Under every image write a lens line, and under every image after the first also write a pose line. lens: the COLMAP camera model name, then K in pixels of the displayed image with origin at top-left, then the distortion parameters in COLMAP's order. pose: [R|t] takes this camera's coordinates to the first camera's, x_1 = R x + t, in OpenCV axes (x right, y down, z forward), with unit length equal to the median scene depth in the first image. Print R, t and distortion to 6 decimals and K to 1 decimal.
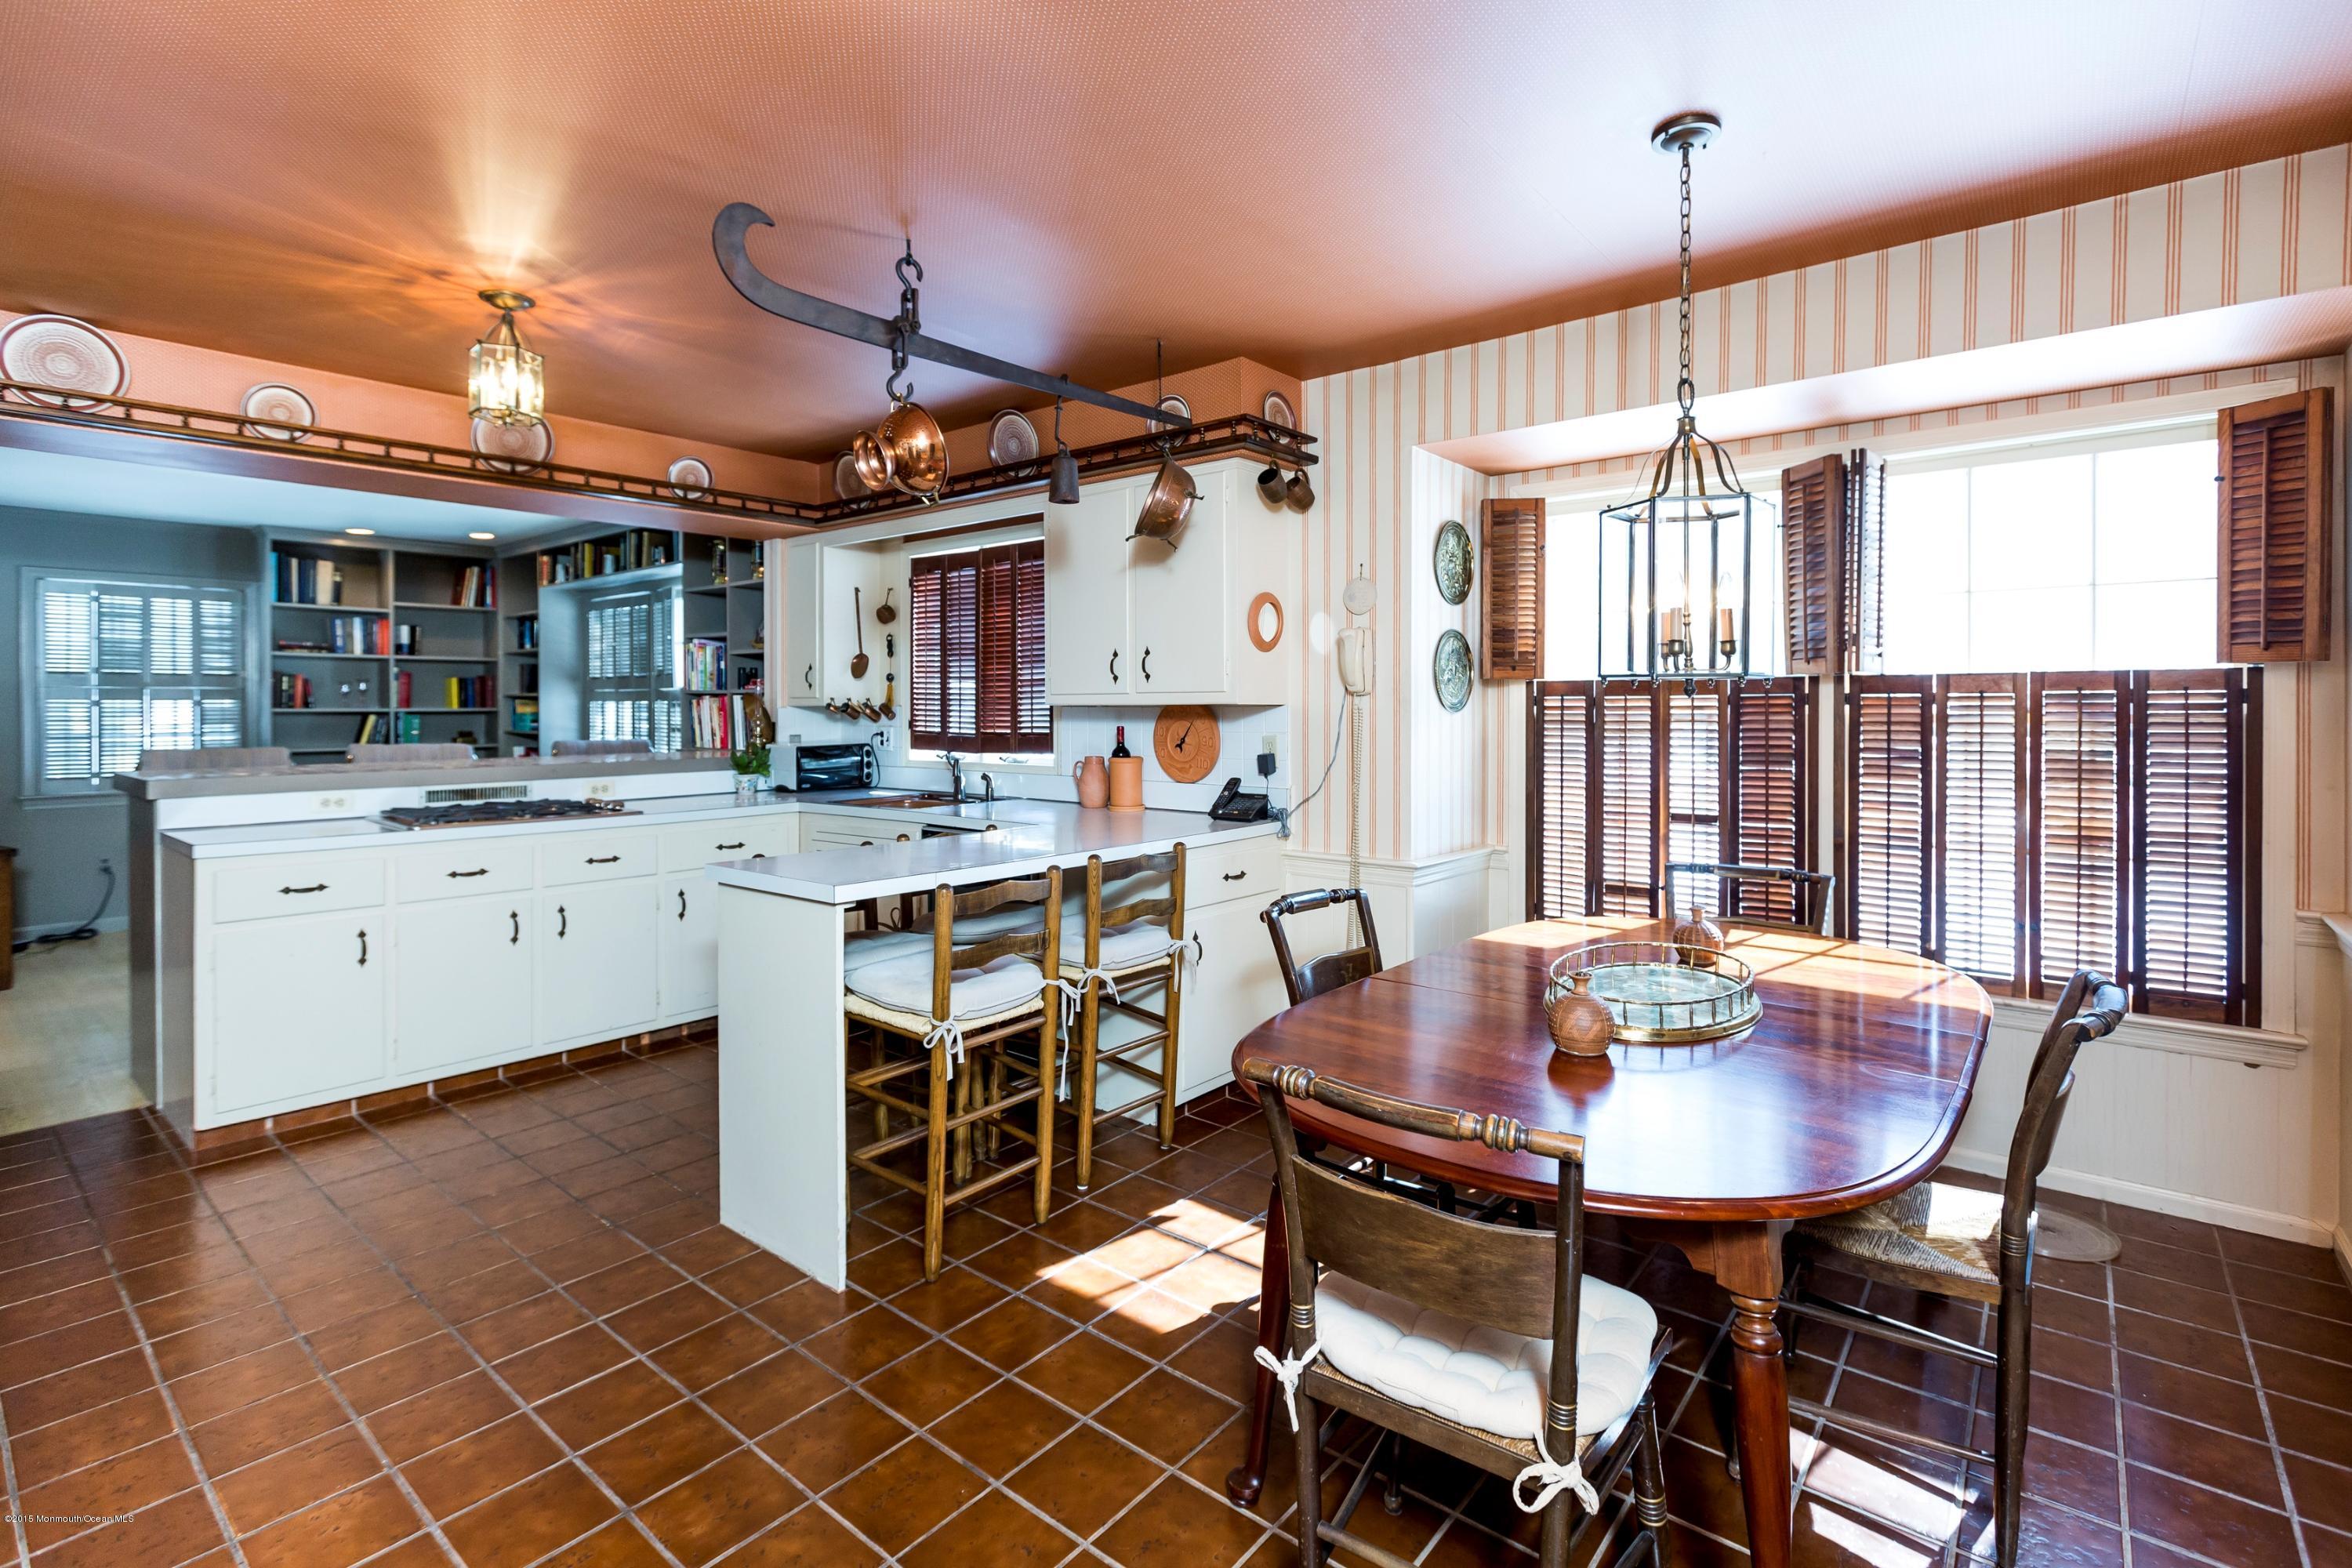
lens RADIAL K [[1079.7, 0, 1174.0], [0, 1079.7, 709.3], [0, 0, 1]] dist [0.001004, 0.000136]
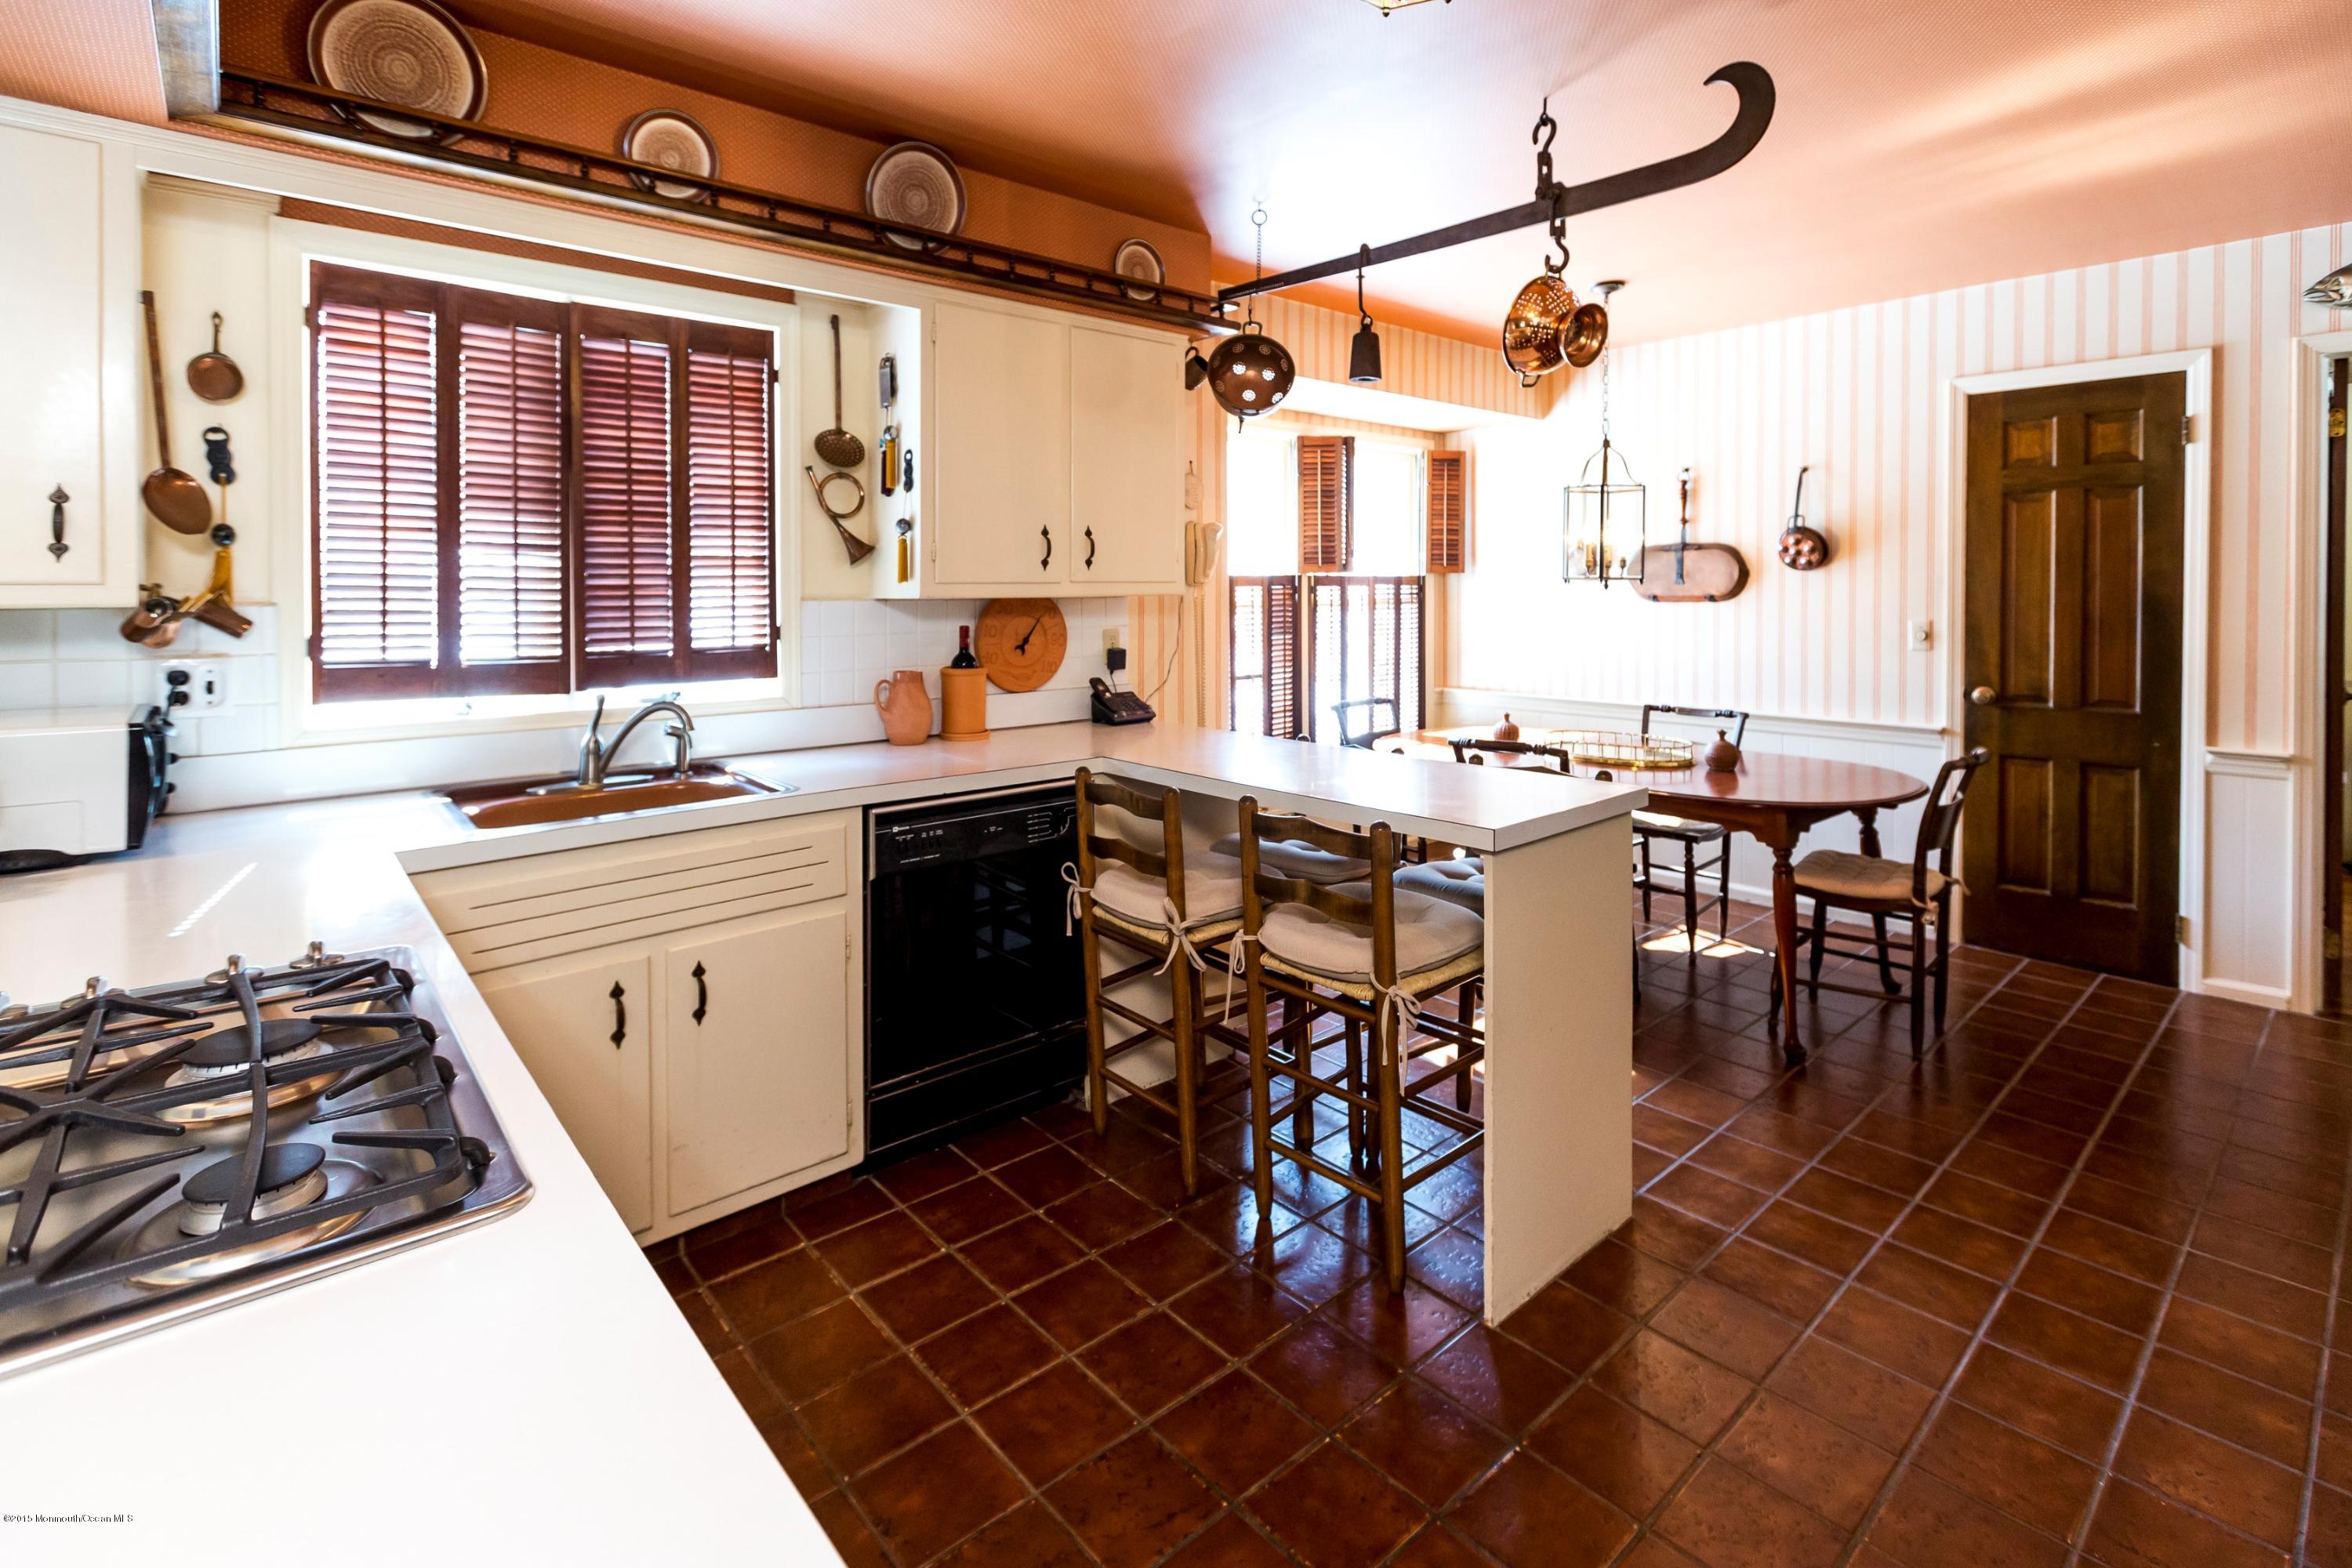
lens RADIAL K [[1113.1, 0, 1171.1], [0, 1113.1, 605.2], [0, 0, 1]] dist [0.001092, 0.000060]
pose [[0.160331, -0.011687, 0.986994, -0.694900], [0.010002, 0.999898, 0.010215, -0.004301], [-0.987013, 0.008234, 0.160431, 0.654297]]
